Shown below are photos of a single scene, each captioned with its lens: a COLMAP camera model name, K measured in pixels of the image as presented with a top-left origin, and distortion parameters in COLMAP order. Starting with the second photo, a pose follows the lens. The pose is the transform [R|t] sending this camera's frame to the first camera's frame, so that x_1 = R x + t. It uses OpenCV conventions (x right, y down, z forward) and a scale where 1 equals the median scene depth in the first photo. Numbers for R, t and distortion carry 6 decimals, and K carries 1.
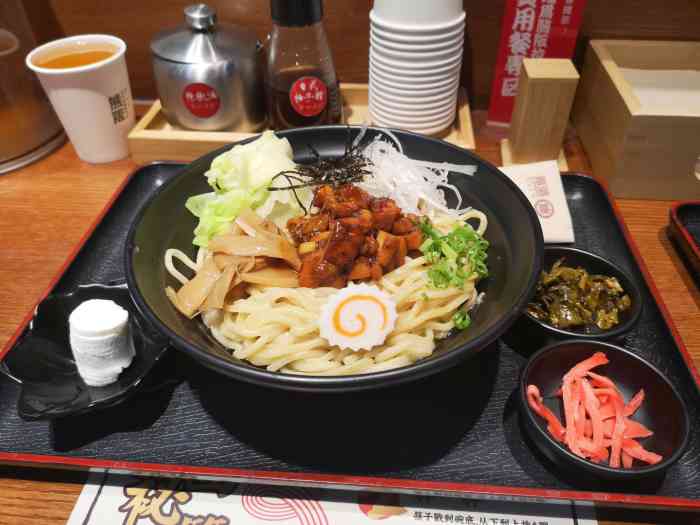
lens RADIAL K [[599.7, 0, 350.0], [0, 599.7, 262.5], [0, 0, 1]] dist [-0.006701, -0.001726]
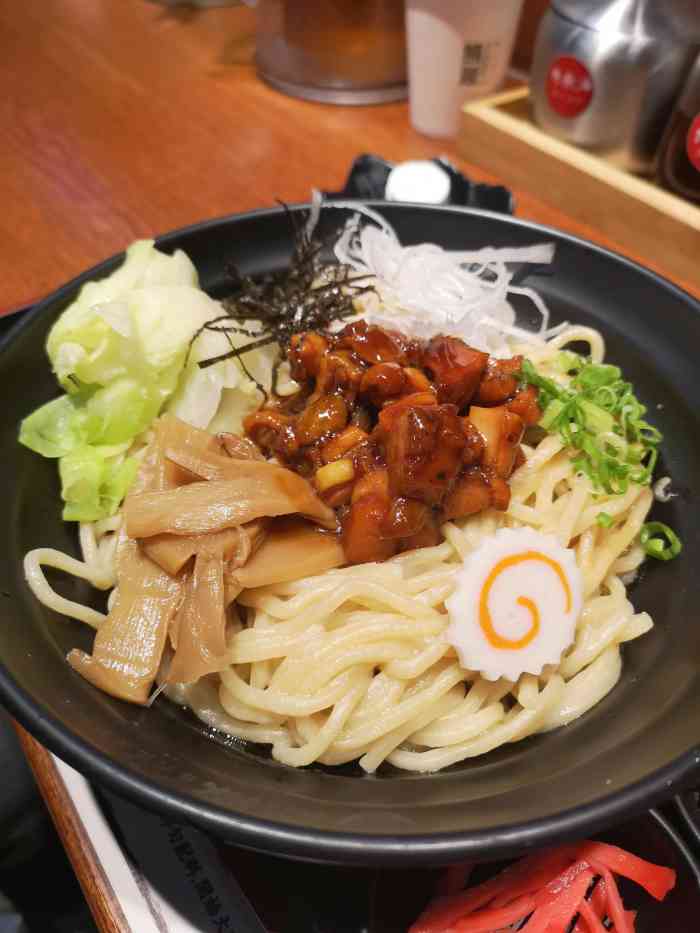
lens RADIAL K [[799.3, 0, 350.0], [0, 799.3, 466.5], [0, 0, 1]] dist [-0.006701, -0.001726]
pose [[0.933405, -0.239557, 0.267146, -0.225375], [0.211367, 0.968703, 0.130148, -0.110090], [-0.289963, -0.065015, 0.954827, 0.387322]]
